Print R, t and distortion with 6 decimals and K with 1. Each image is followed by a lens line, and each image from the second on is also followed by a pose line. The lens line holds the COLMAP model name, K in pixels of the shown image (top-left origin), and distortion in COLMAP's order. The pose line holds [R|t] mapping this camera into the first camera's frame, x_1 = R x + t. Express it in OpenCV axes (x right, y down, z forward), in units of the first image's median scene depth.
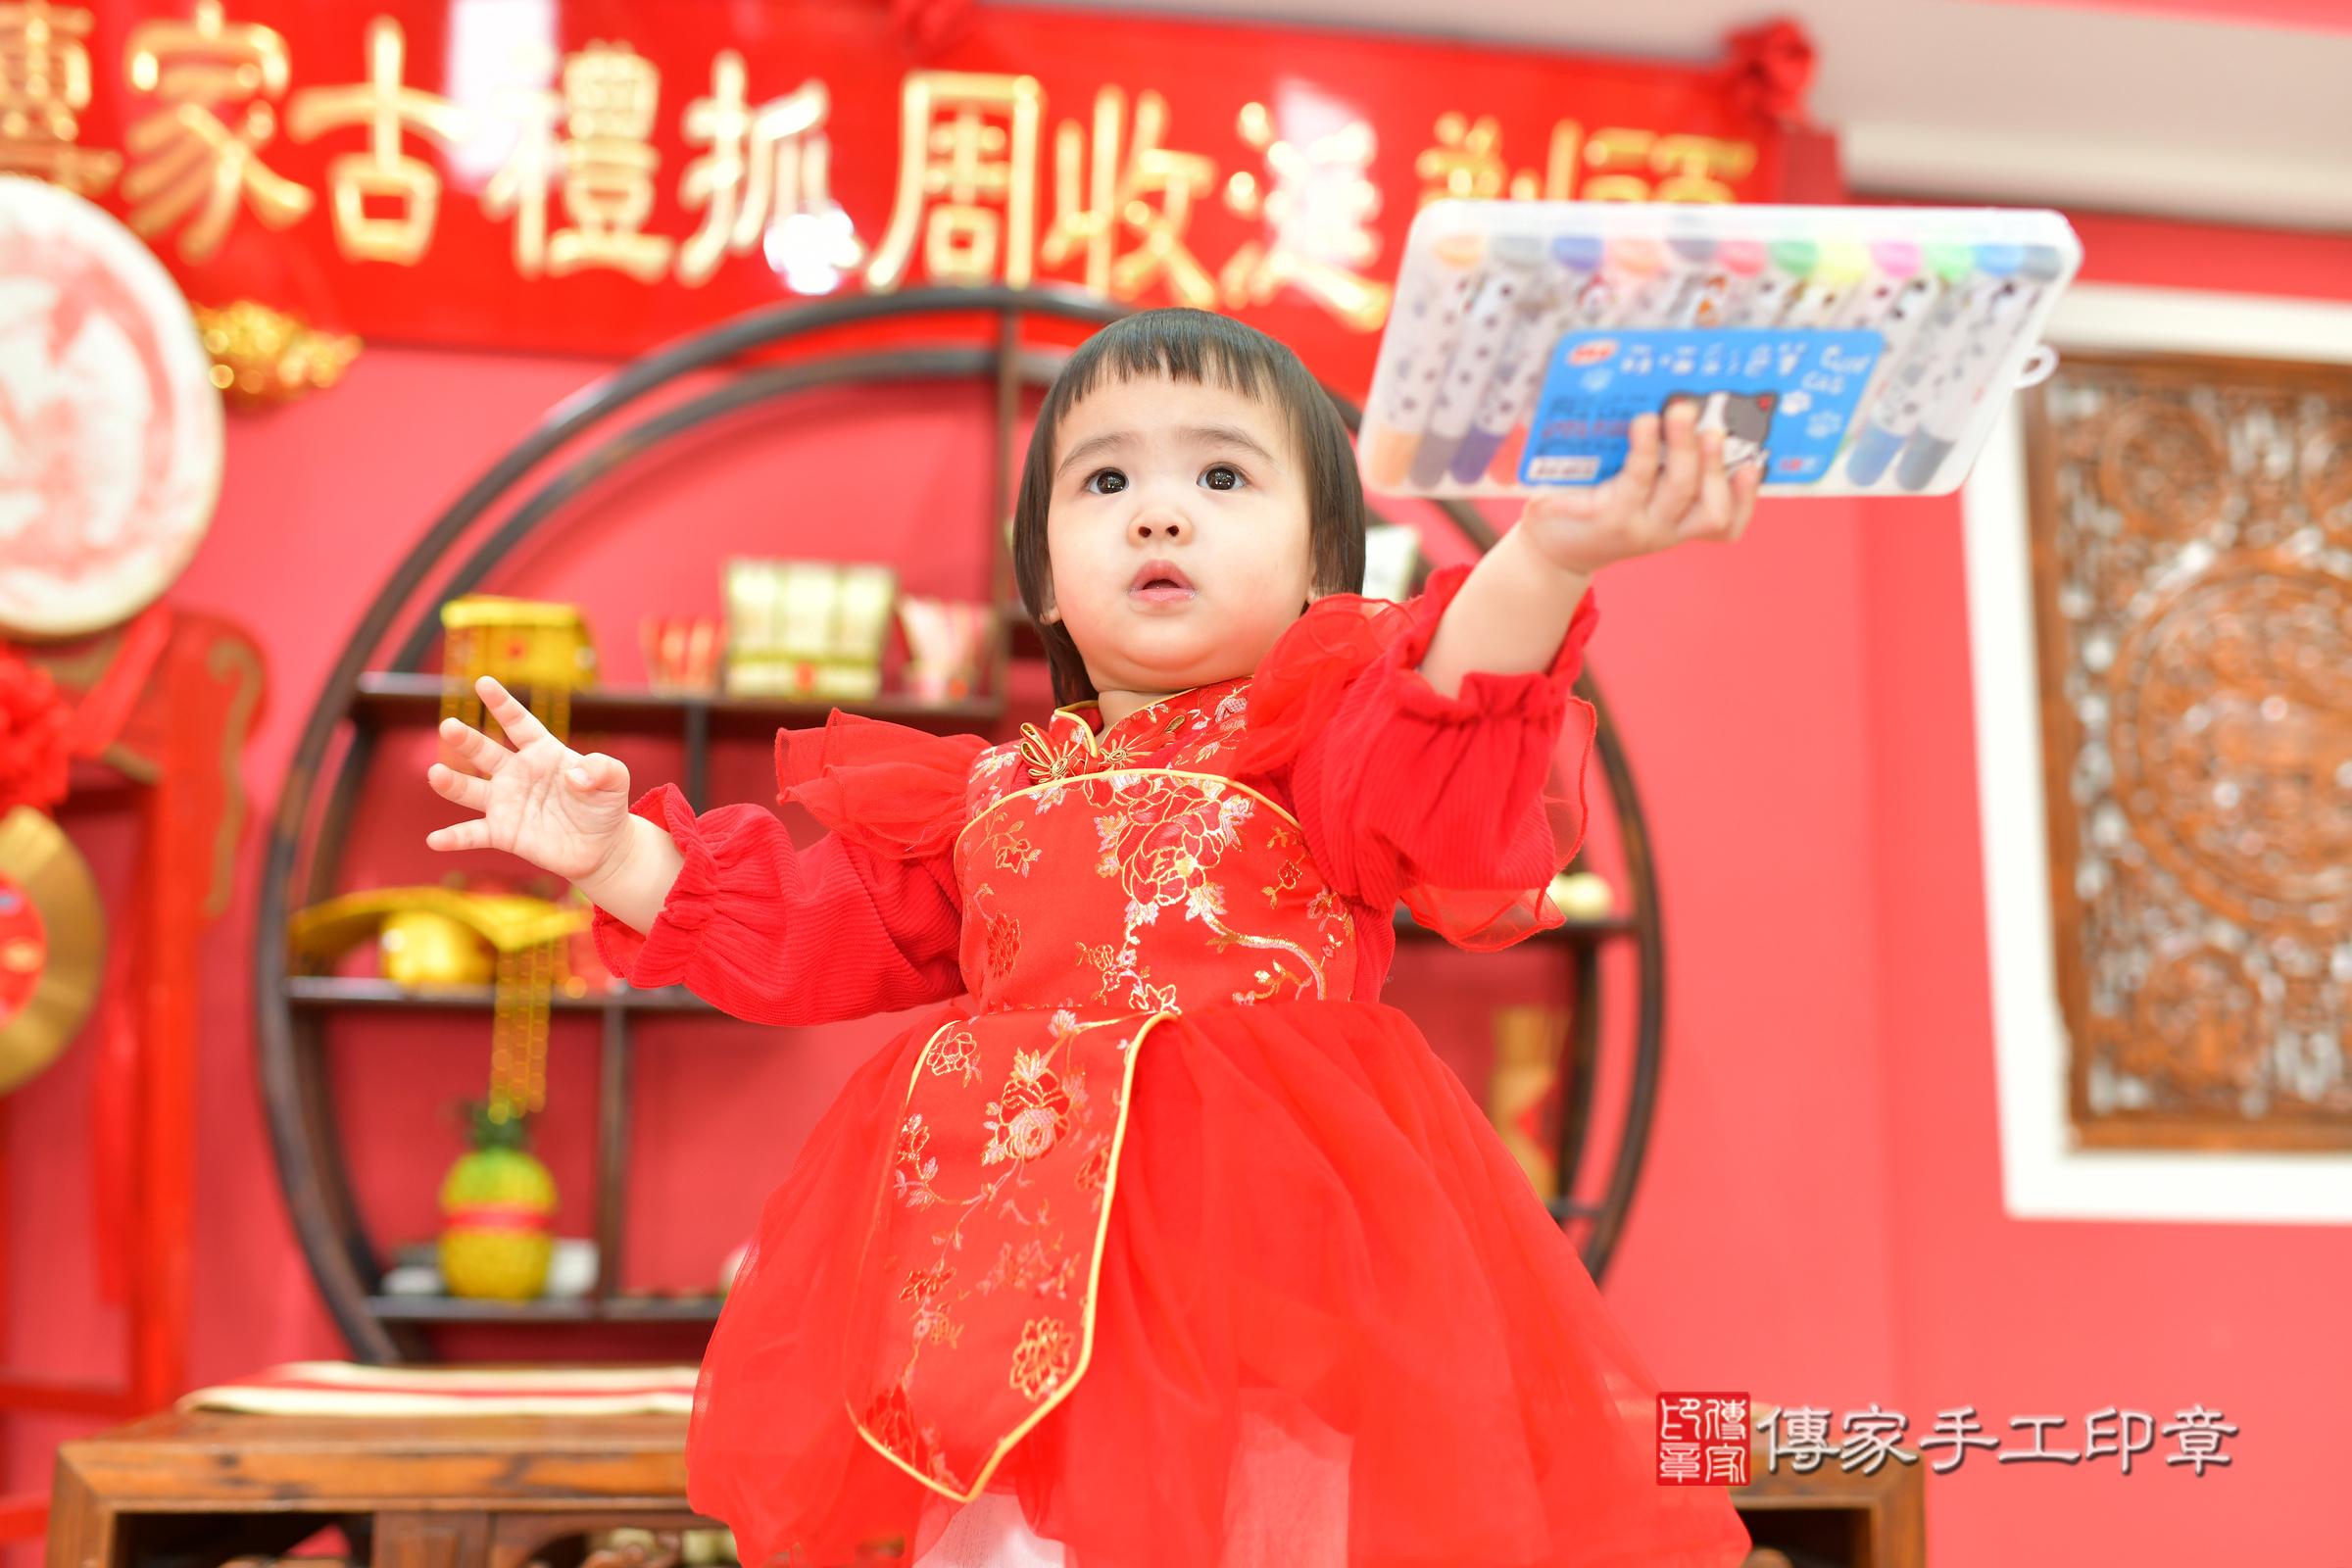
lens RADIAL K [[2435.6, 0, 1202.1], [0, 2435.6, 777.2], [0, 0, 1]] dist [0.003638, 0.002737]
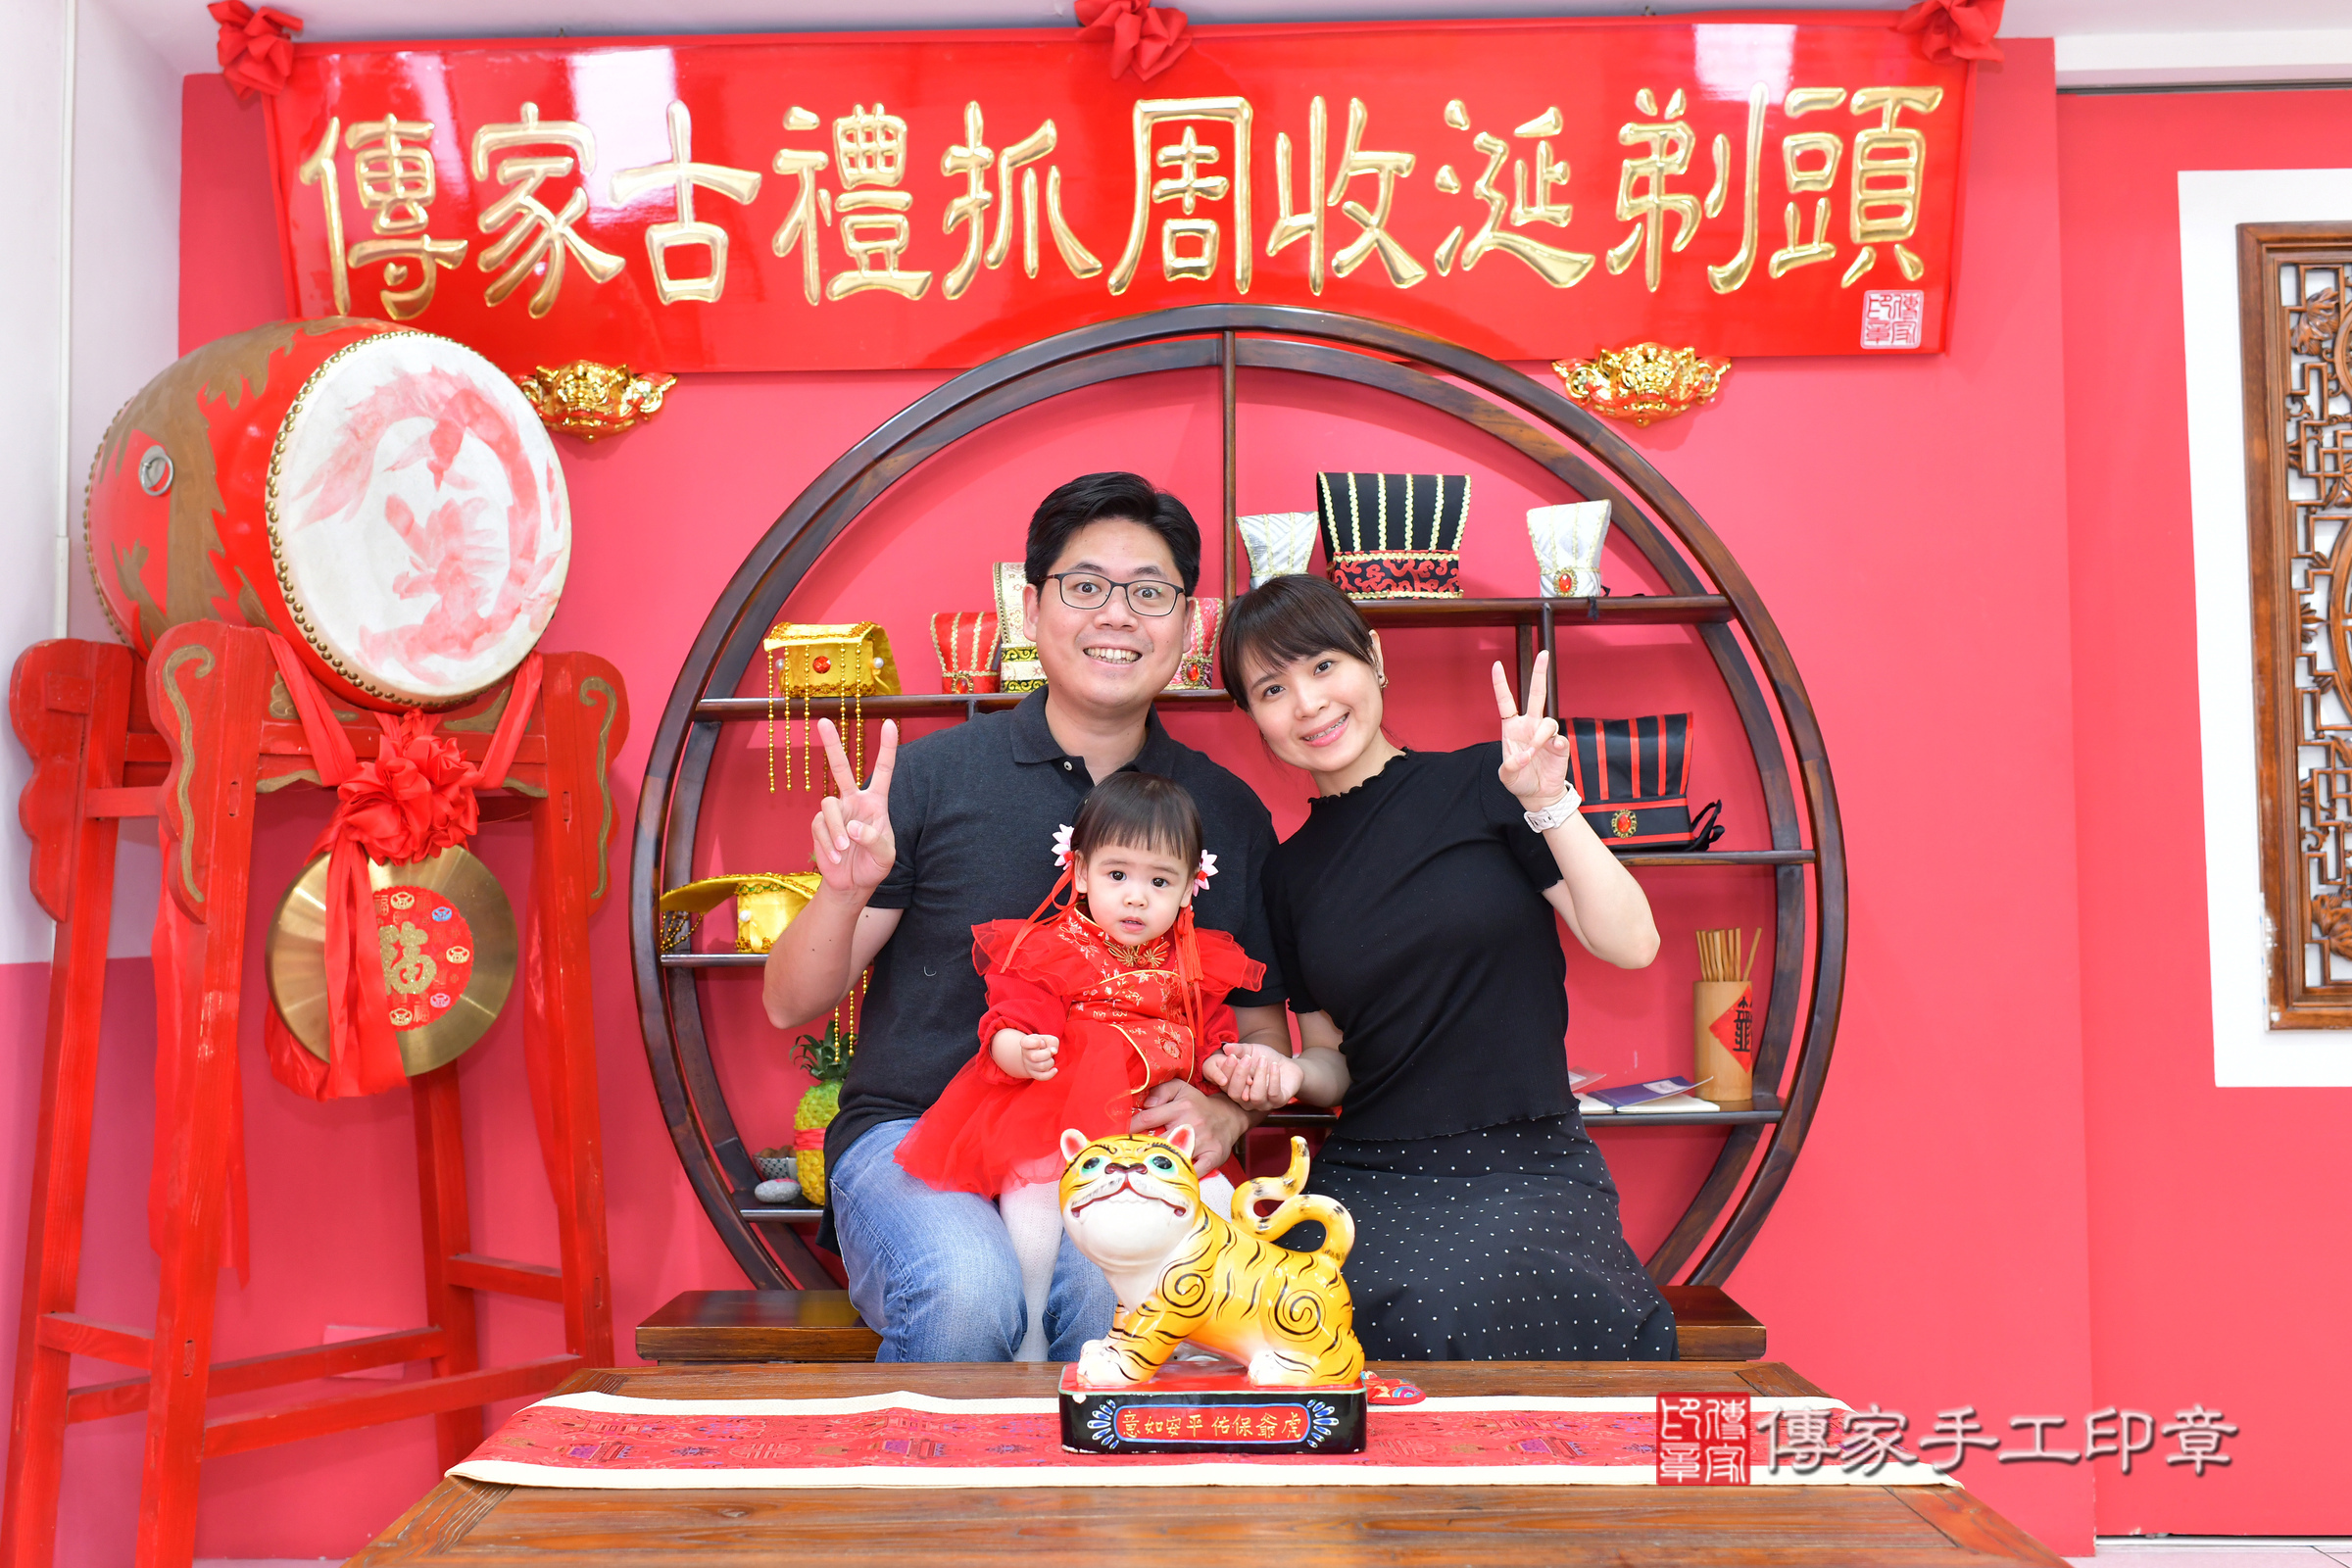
lens RADIAL K [[2538.8, 0, 1122.6], [0, 2538.8, 830.8], [0, 0, 1]] dist [0.002269, 0.004027]
pose [[0.982396, -0.032626, -0.183938, 0.076642], [0.056083, 0.990720, 0.123806, -0.104859], [0.178192, -0.131943, 0.975110, -0.165605]]
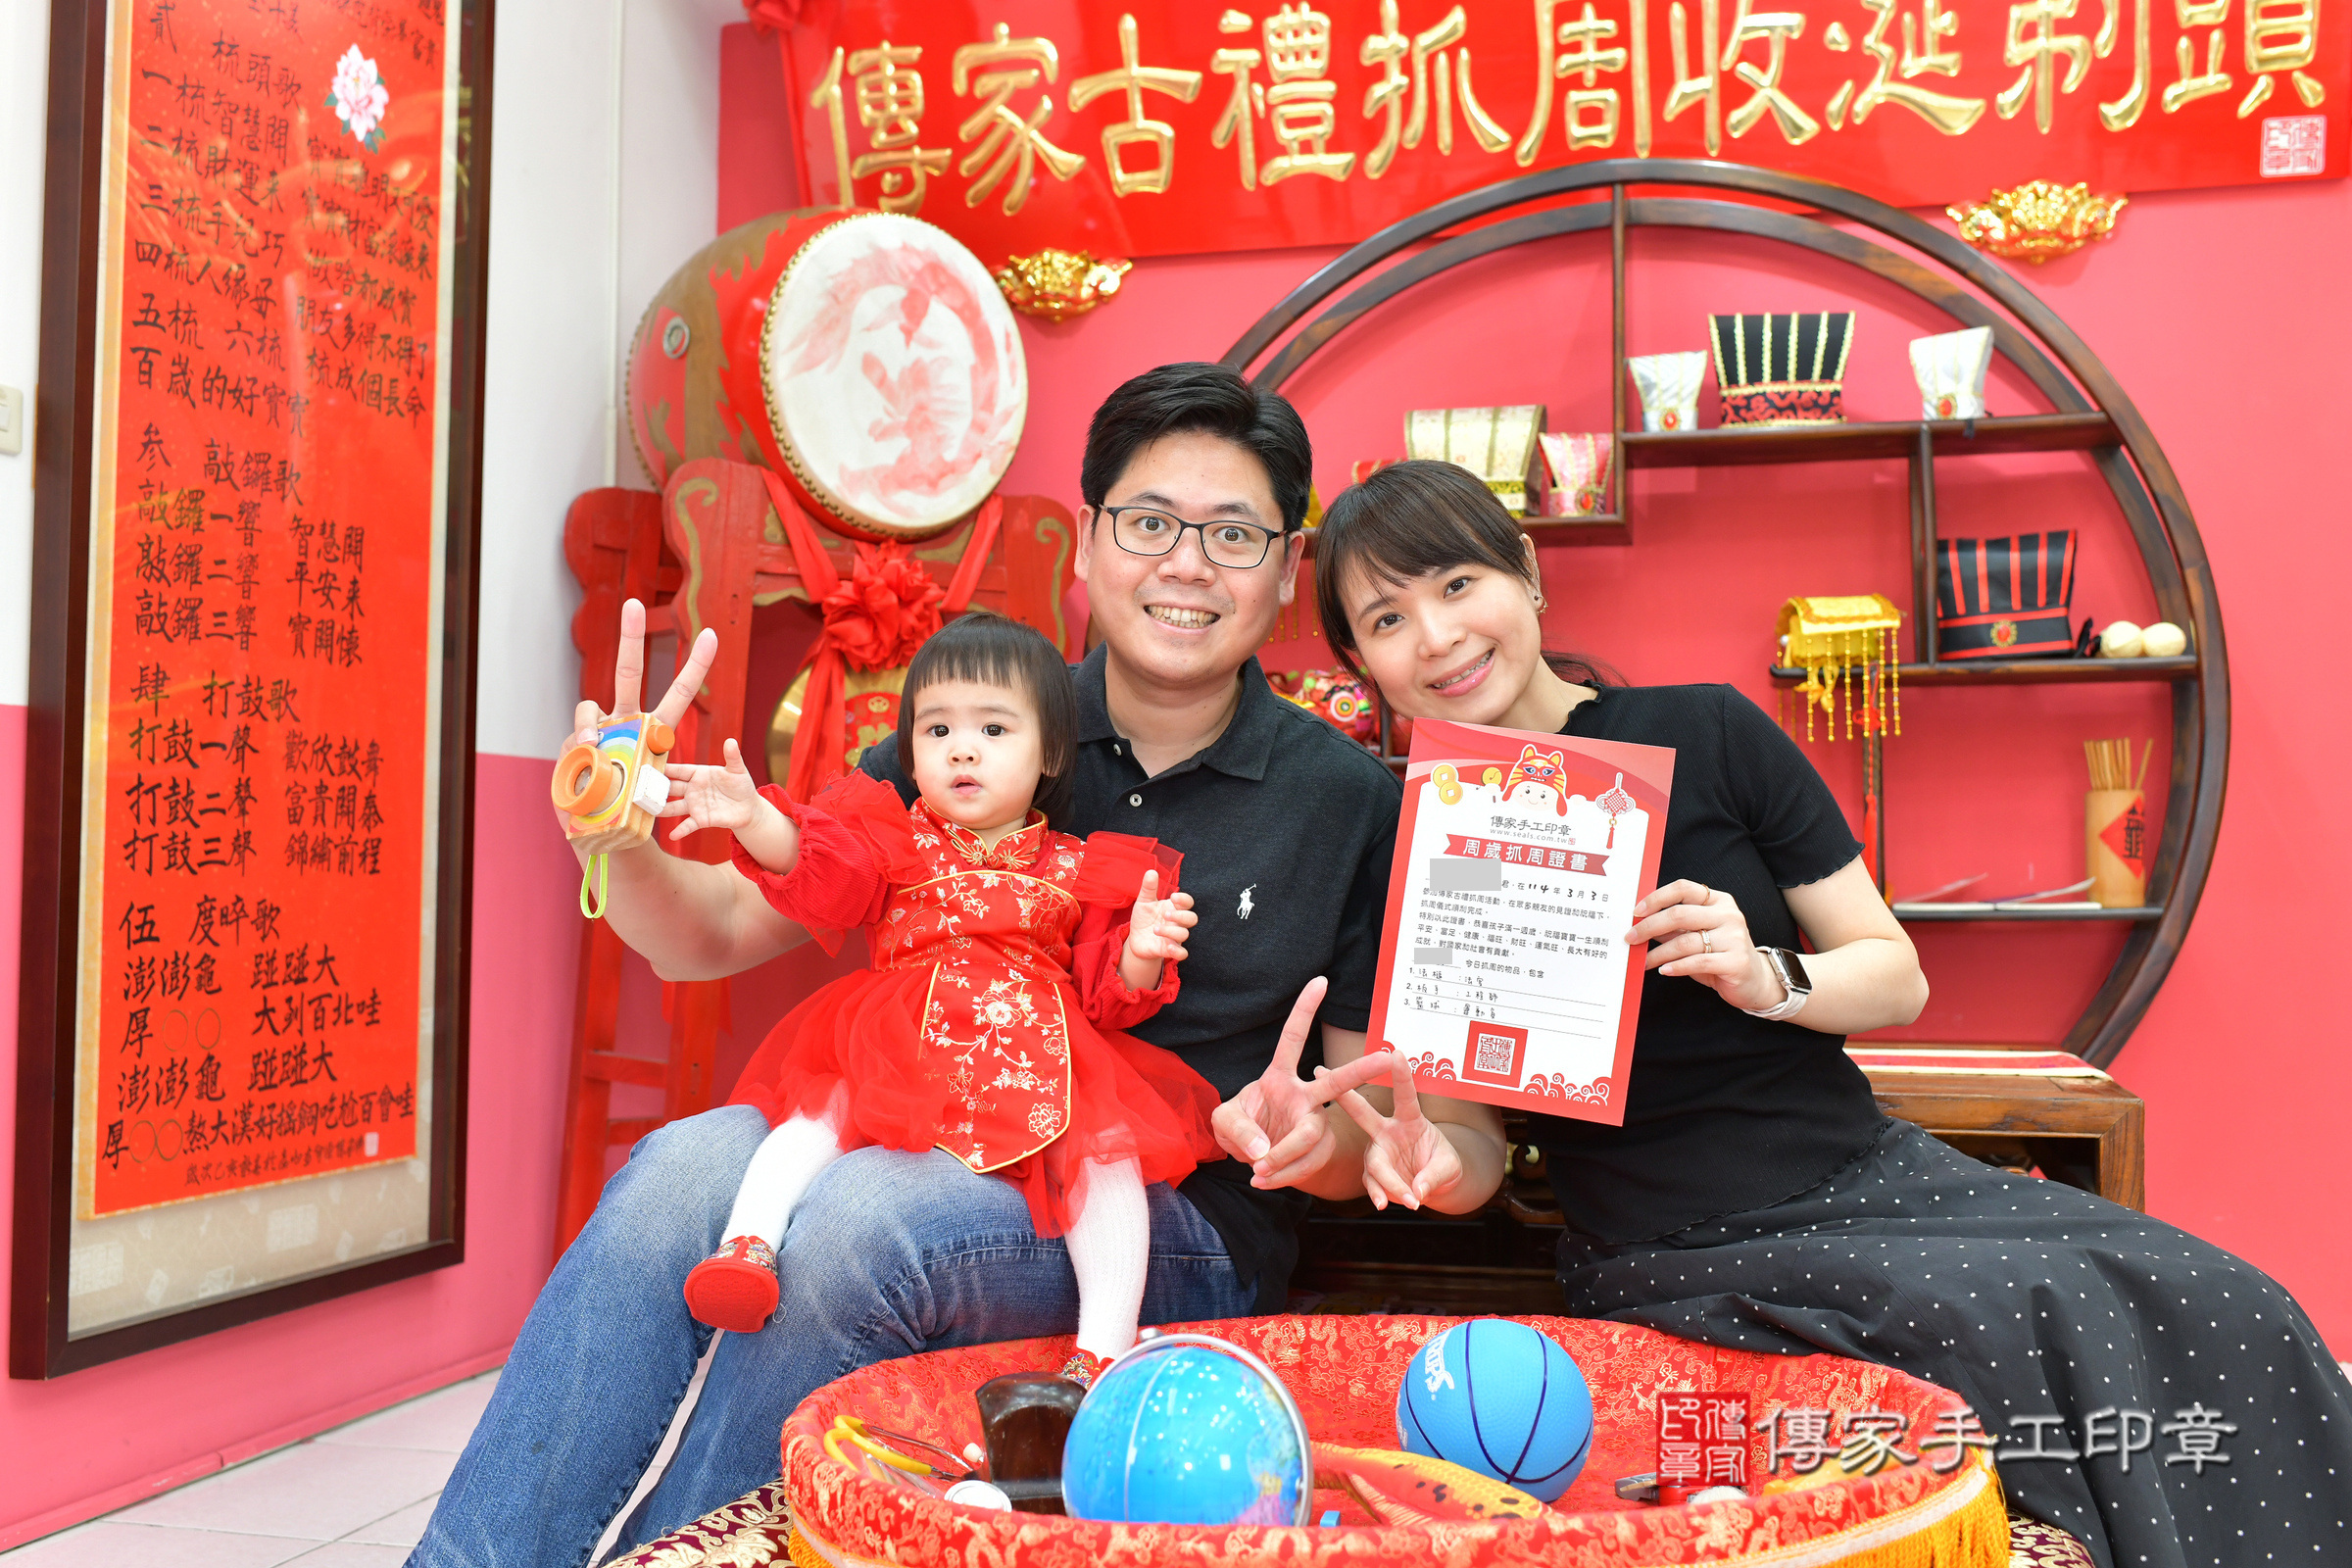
lens RADIAL K [[2405.0, 0, 1148.9], [0, 2405.0, 758.4], [0, 0, 1]] dist [0.006229, -0.008932]
pose [[0.921487, -0.037110, -0.386633, 0.149894], [0.081755, 0.991656, 0.099672, -0.044190], [0.379708, -0.123456, 0.916832, -0.206006]]
